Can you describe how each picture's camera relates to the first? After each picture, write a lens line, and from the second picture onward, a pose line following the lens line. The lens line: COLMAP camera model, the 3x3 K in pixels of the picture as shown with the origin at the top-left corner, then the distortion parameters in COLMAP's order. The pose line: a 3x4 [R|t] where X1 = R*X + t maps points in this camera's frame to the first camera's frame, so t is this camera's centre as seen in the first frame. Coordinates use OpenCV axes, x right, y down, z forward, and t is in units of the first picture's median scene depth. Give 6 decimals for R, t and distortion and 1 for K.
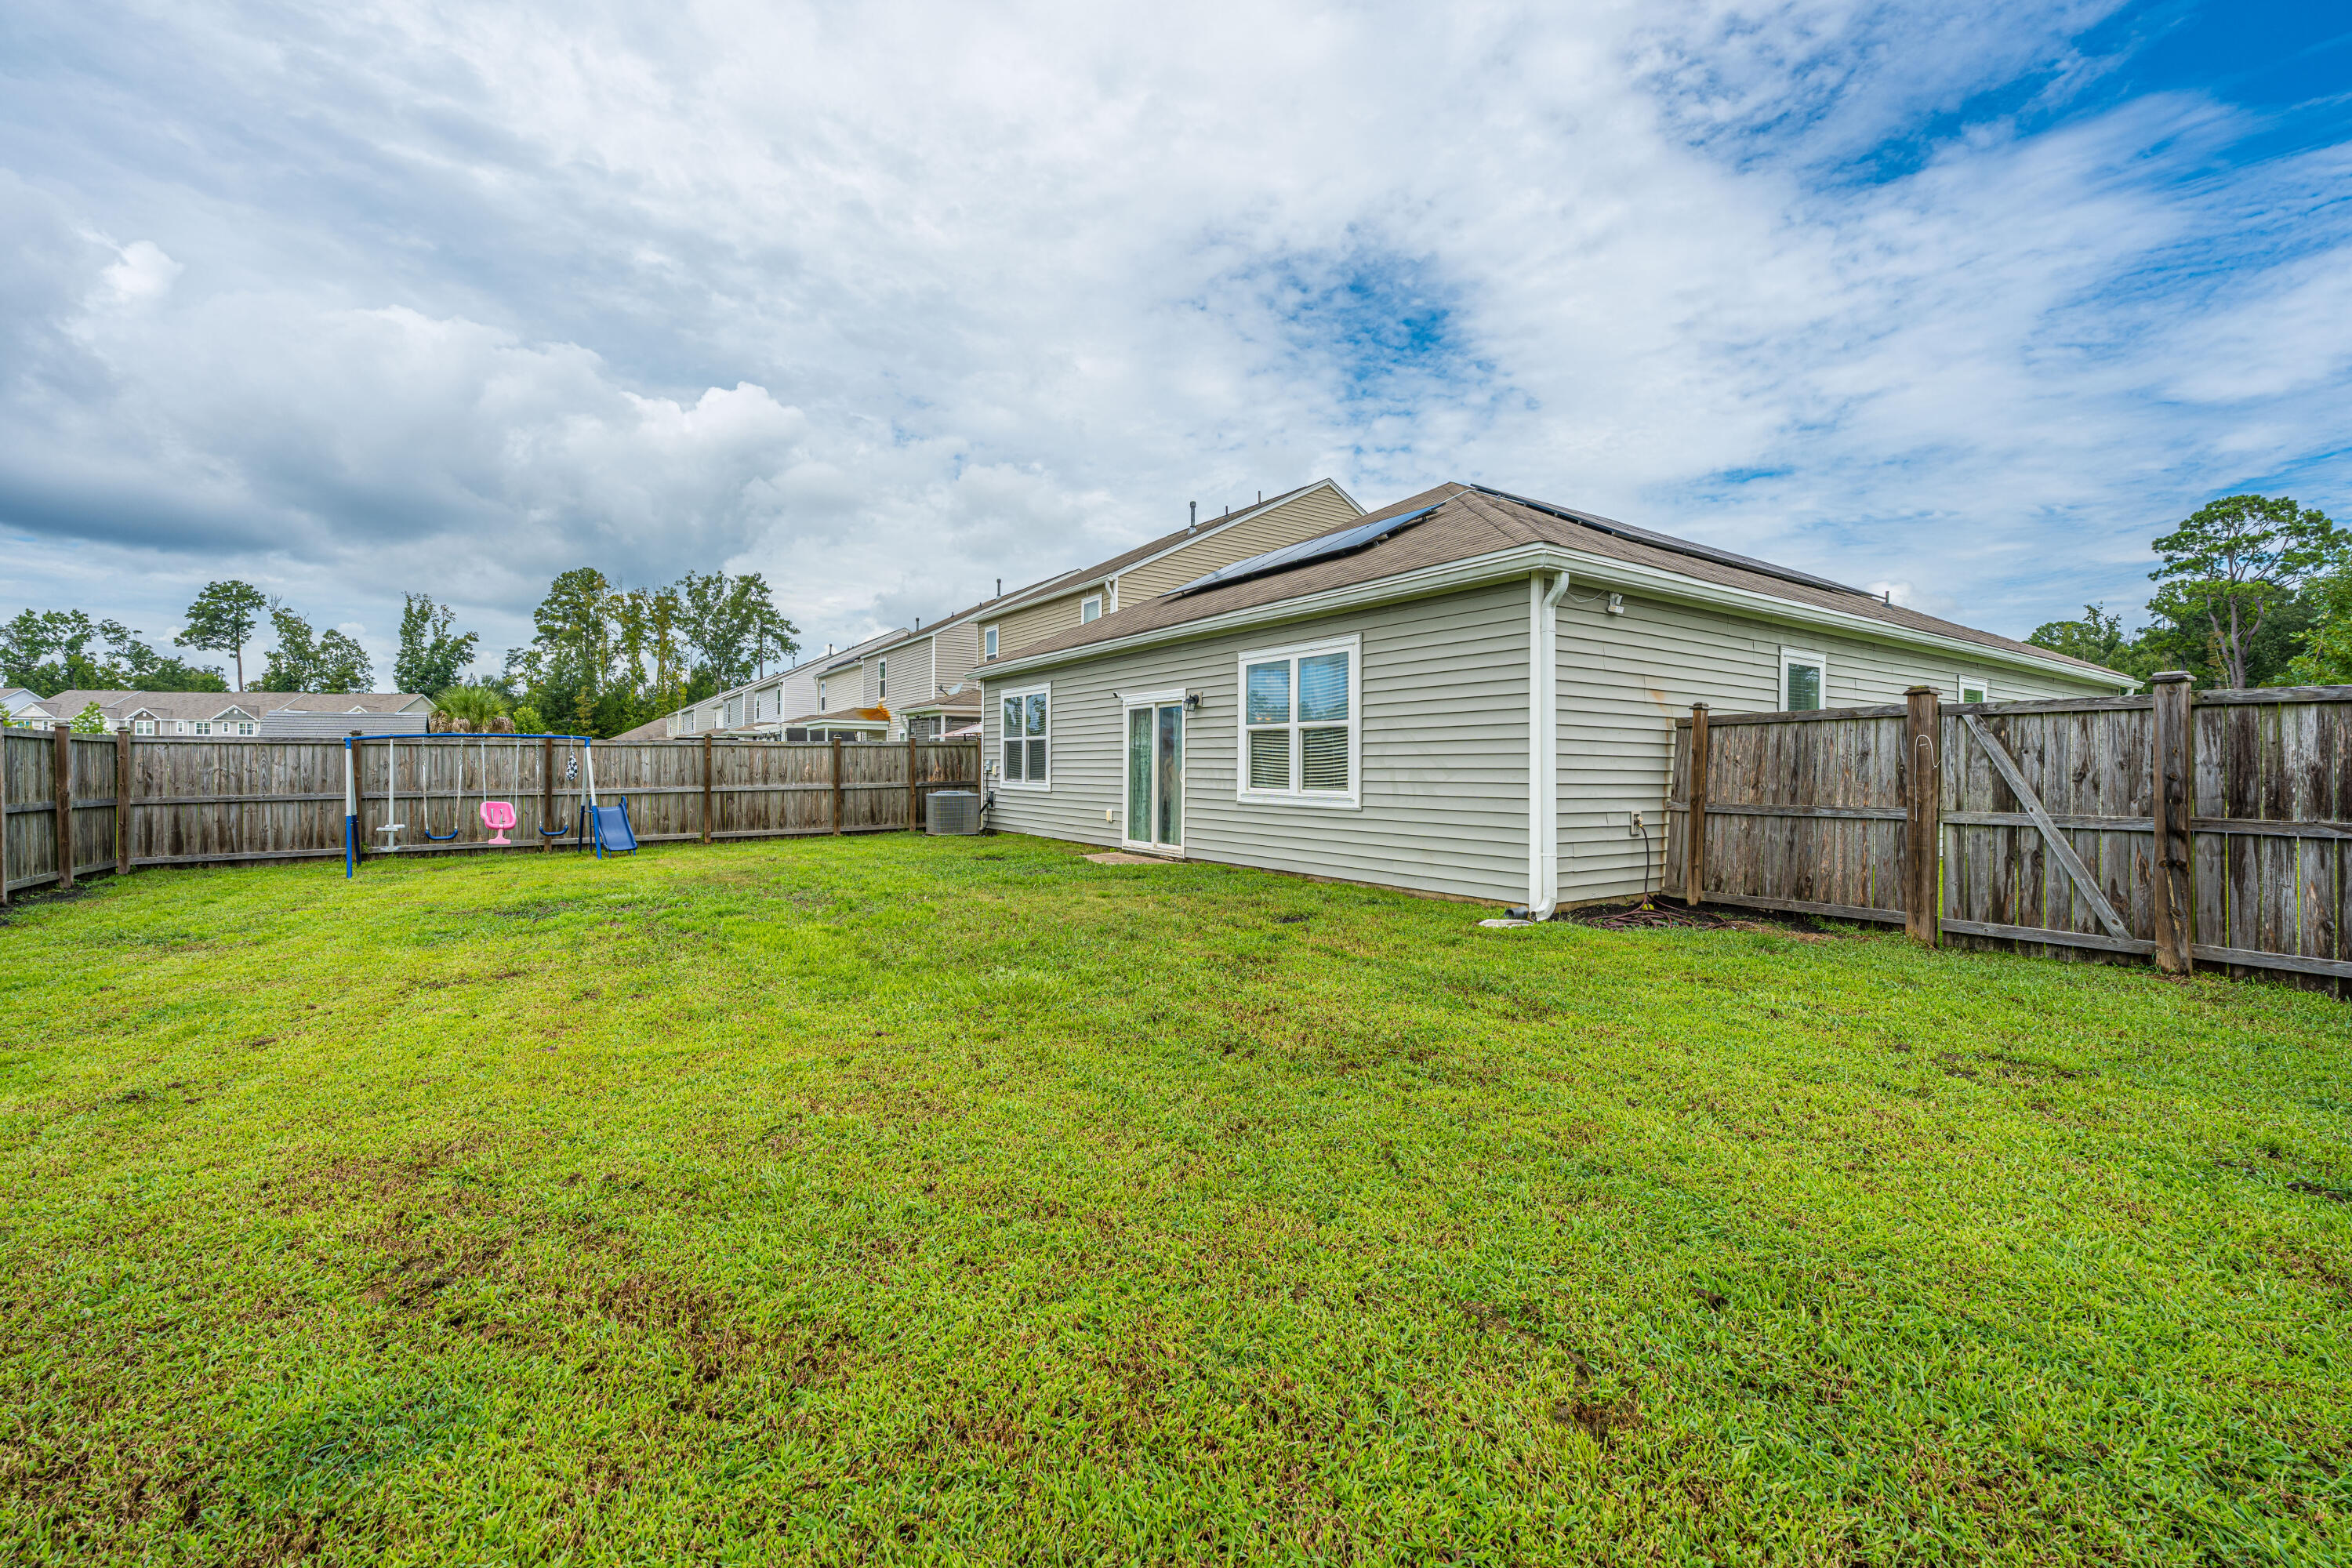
lens RADIAL K [[940.3, 0, 1183.9], [0, 940.3, 772.6], [0, 0, 1]] dist [0.001535, 0.000151]
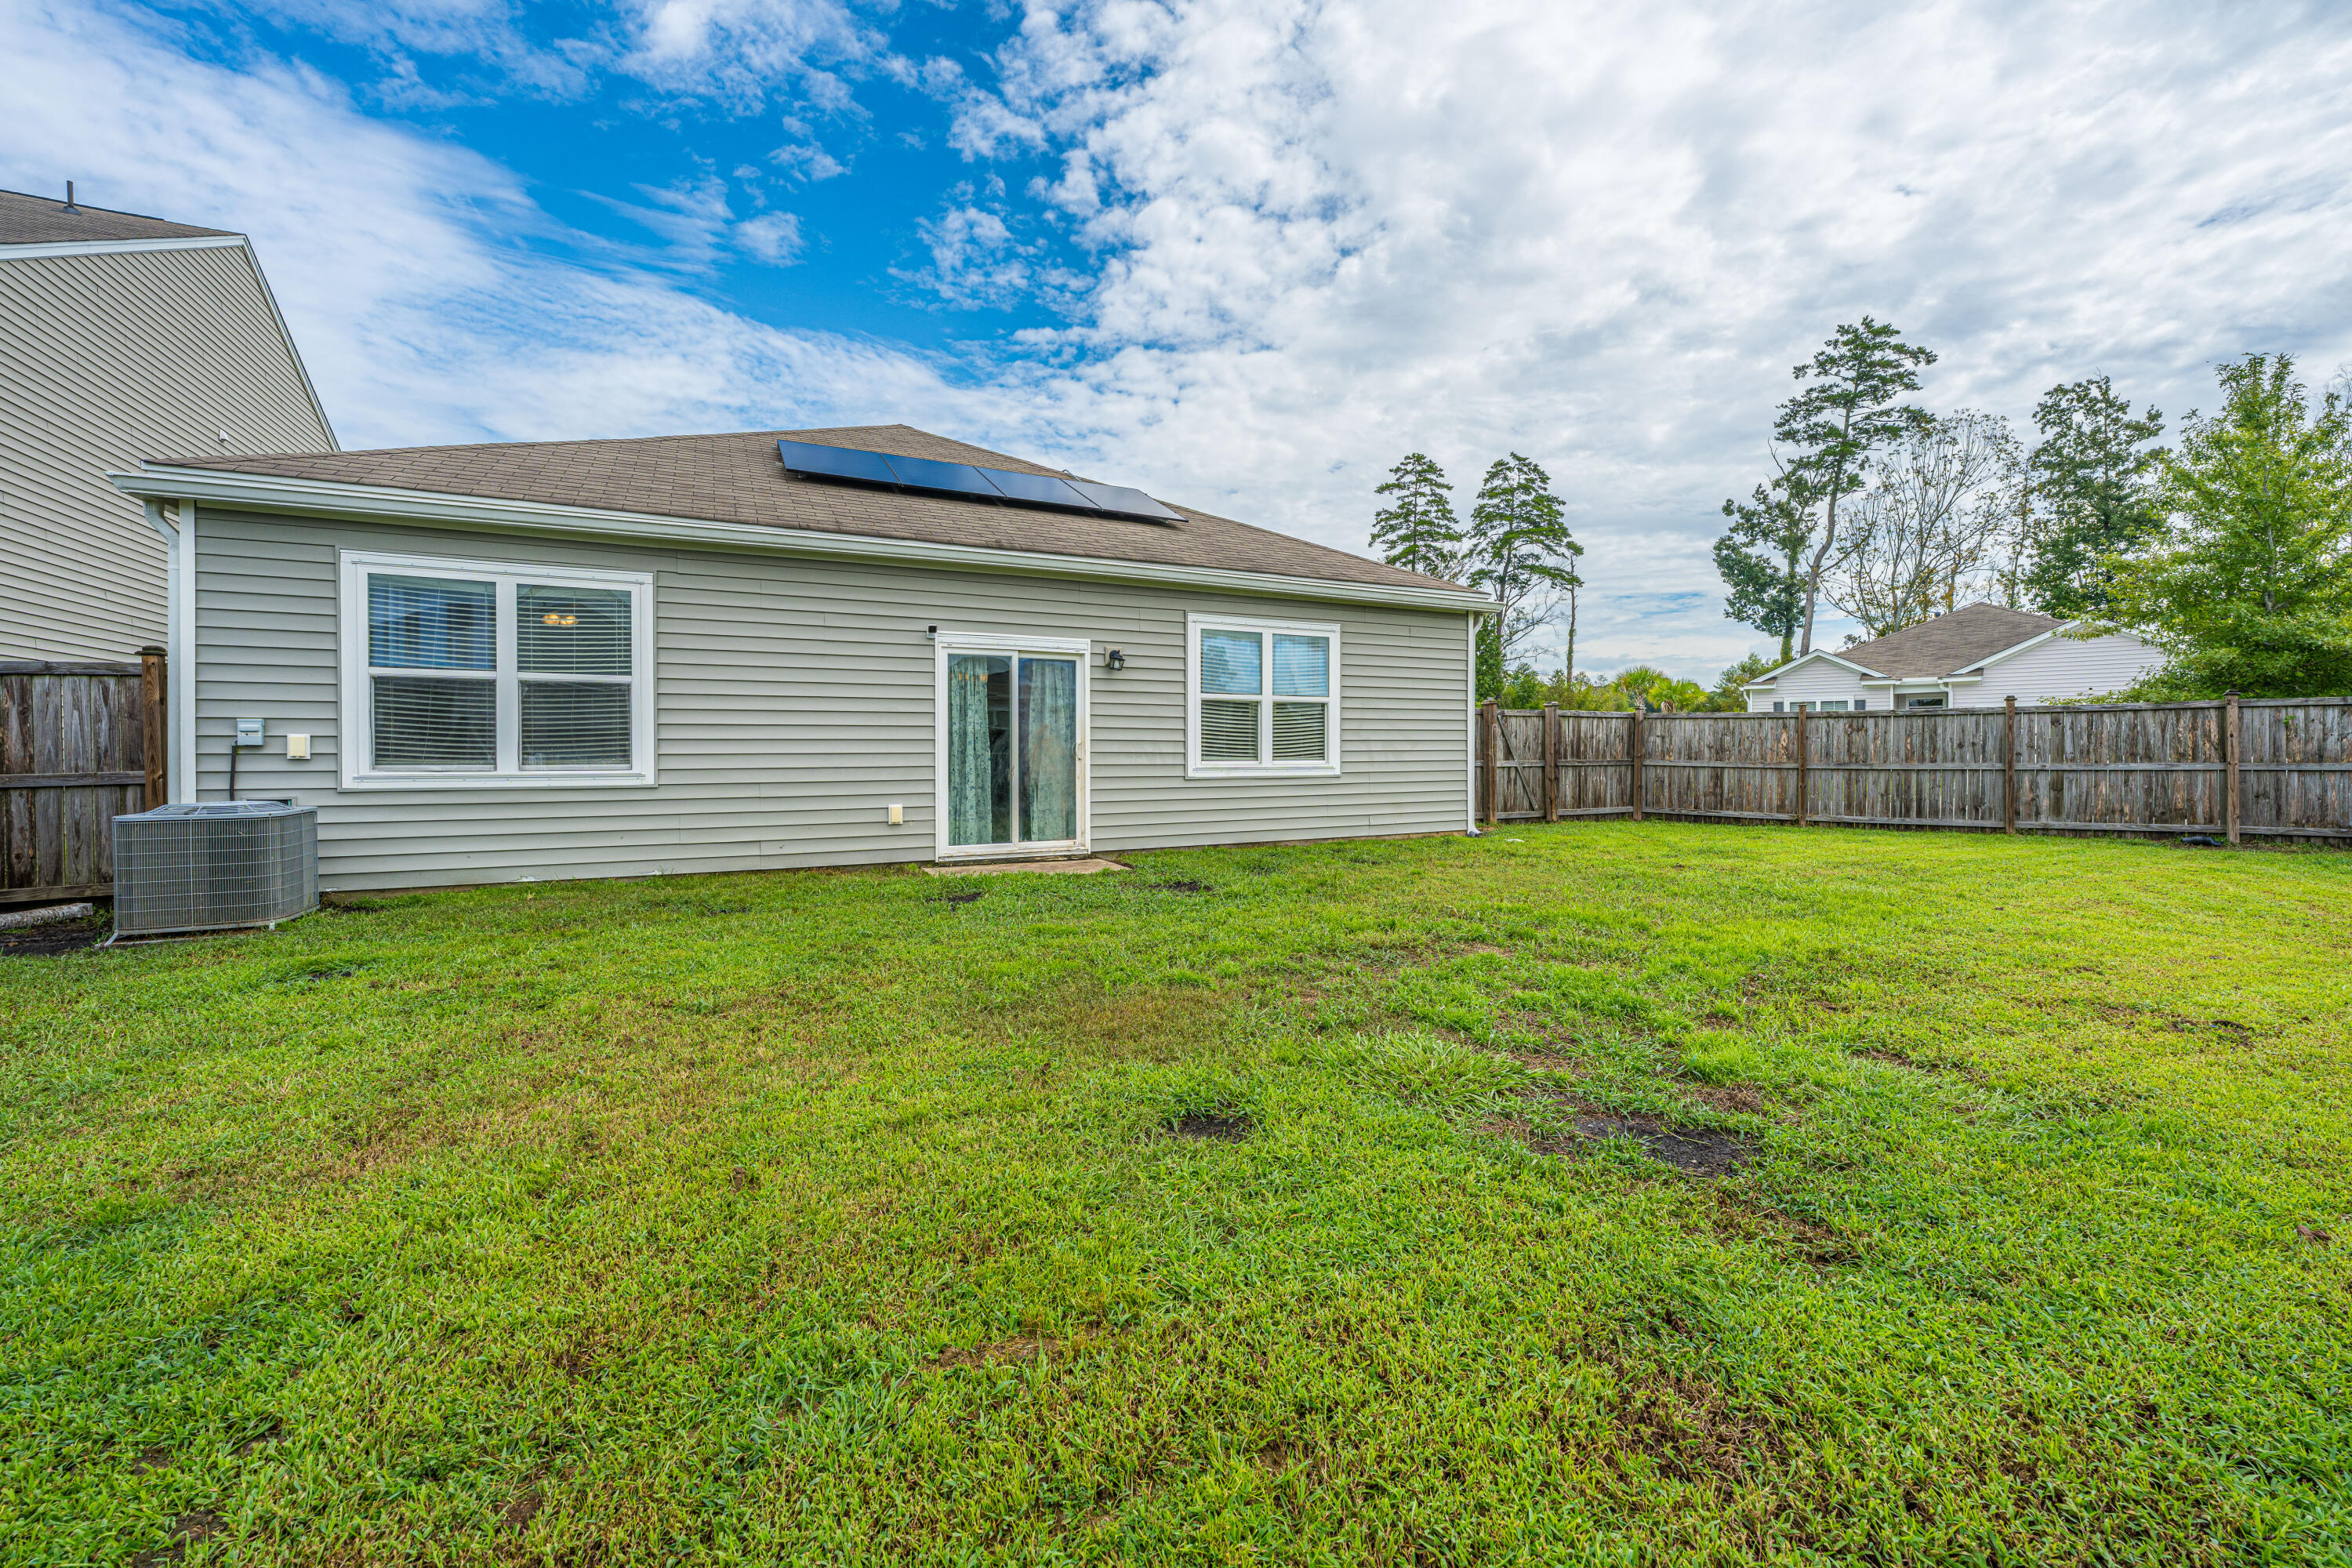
lens RADIAL K [[940.3, 0, 1183.8], [0, 940.3, 773.4], [0, 0, 1]] dist [0.001535, 0.000151]
pose [[0.132870, -0.031943, 0.990619, -0.853009], [0.007469, 0.999484, 0.031227, -0.001072], [-0.991105, 0.003250, 0.133040, 0.896201]]
